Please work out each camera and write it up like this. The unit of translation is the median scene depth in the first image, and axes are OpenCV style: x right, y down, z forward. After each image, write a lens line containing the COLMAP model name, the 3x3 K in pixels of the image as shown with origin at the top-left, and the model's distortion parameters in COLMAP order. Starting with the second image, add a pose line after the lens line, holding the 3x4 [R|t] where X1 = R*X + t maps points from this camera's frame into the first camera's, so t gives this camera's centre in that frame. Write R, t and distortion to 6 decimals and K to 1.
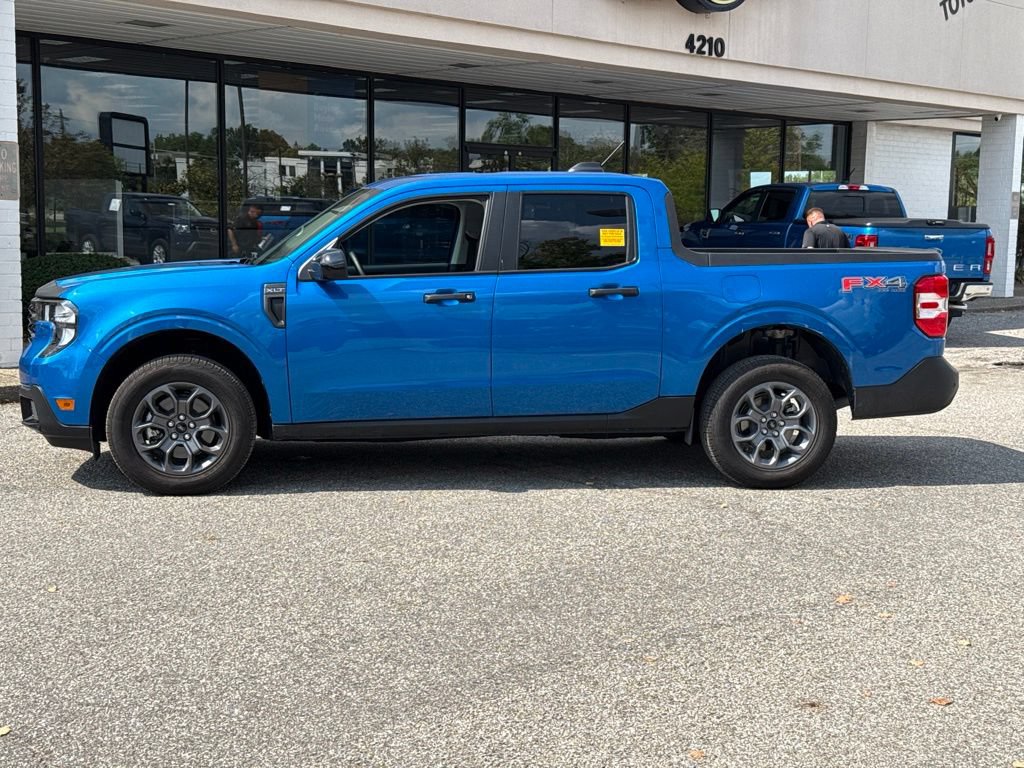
lens RADIAL K [[1414.1, 0, 512.2], [0, 1414.1, 377.8], [0, 0, 1]] dist [0.193359, -0.388984]
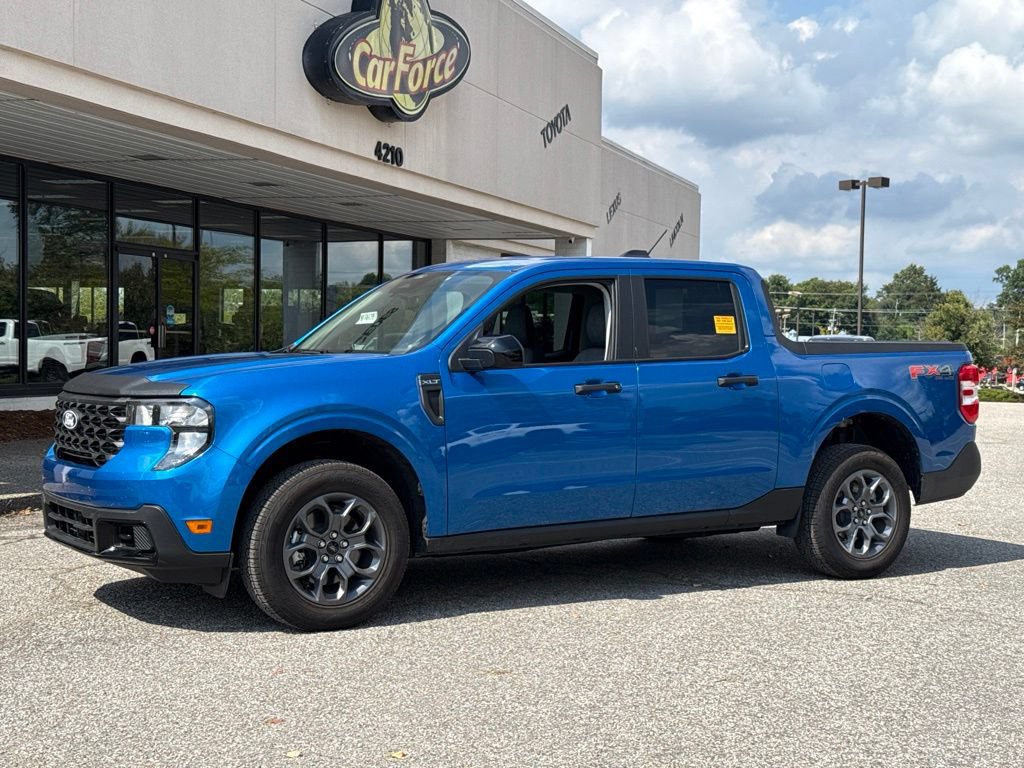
lens RADIAL K [[1414.3, 0, 512.0], [0, 1414.3, 384.0], [0, 0, 1]] dist [0.195505, -0.403855]
pose [[0.912368, -0.011325, 0.409214, -0.451779], [0.044284, 0.996482, -0.071155, 0.003157], [-0.406969, 0.083041, 0.909660, 0.183447]]
